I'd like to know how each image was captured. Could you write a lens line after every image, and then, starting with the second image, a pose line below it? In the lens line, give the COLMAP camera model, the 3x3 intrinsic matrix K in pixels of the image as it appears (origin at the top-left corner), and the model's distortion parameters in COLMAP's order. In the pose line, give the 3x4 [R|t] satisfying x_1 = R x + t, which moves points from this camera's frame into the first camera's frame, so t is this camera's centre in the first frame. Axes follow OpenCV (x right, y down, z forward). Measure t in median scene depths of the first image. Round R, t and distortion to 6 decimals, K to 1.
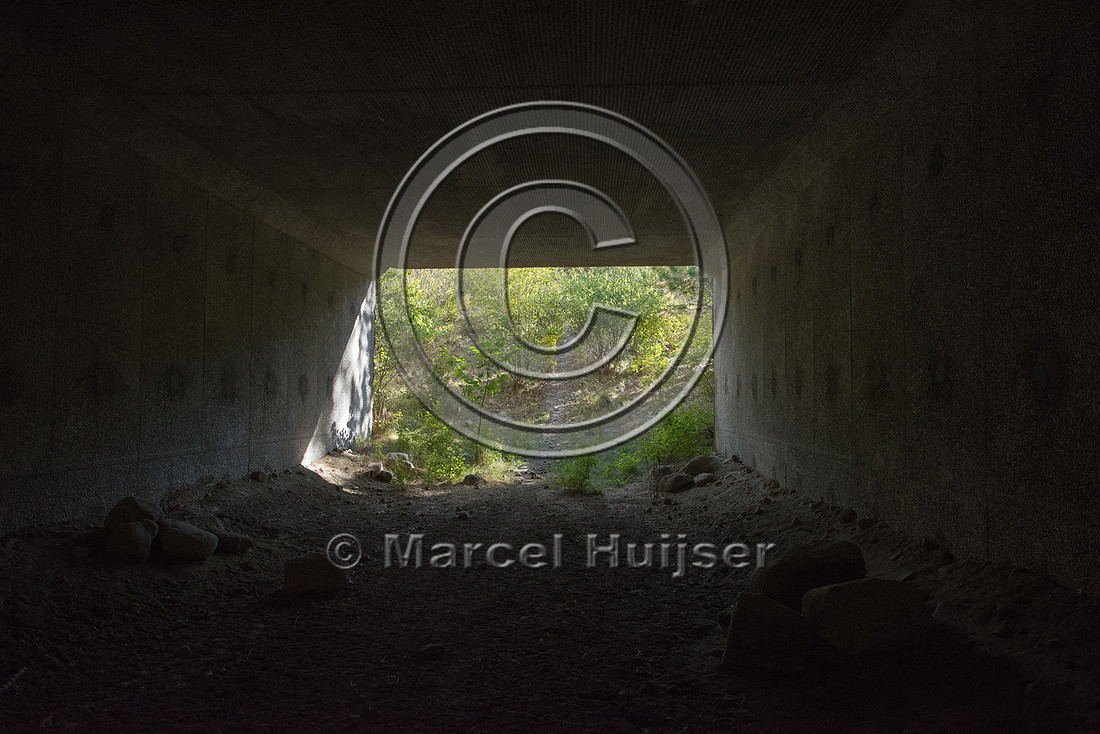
lens RADIAL K [[877.5, 0, 599.3], [0, 877.5, 347.3], [0, 0, 1]] dist [0.014293, -0.003550]
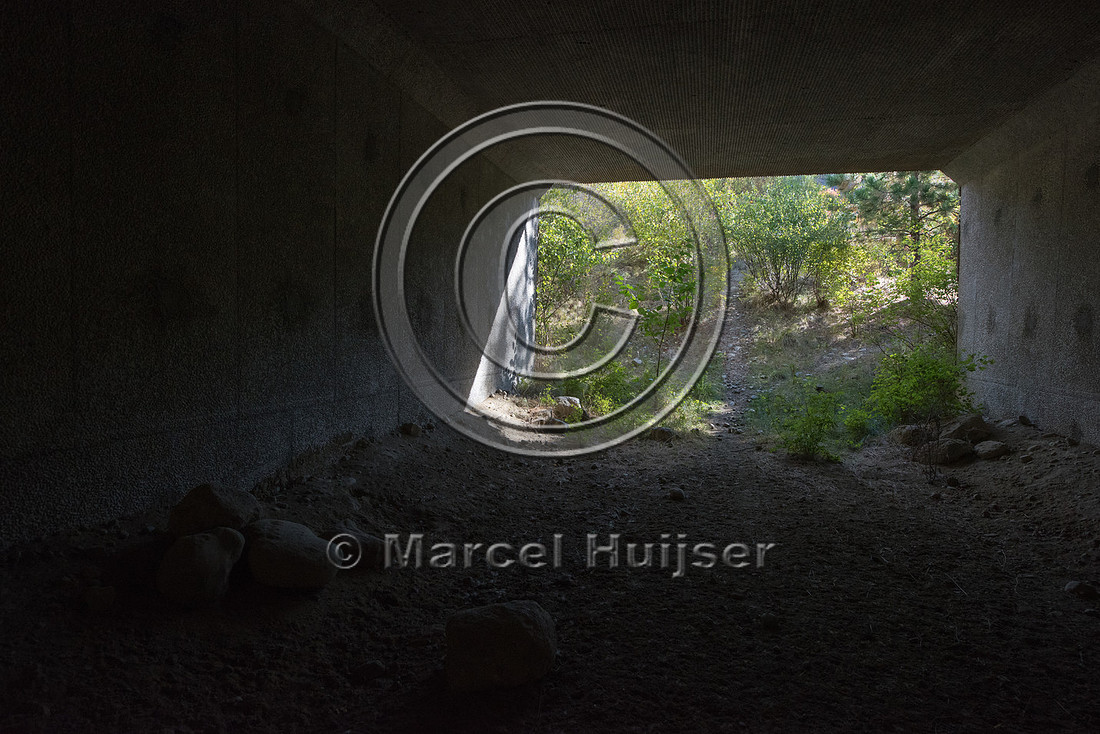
lens RADIAL K [[877.5, 0, 599.3], [0, 877.5, 347.3], [0, 0, 1]] dist [0.014293, -0.003550]
pose [[0.986576, 0.016573, -0.162461, -0.092204], [-0.004935, 0.997408, 0.071784, 0.016000], [0.163229, -0.070019, 0.984100, 0.253386]]
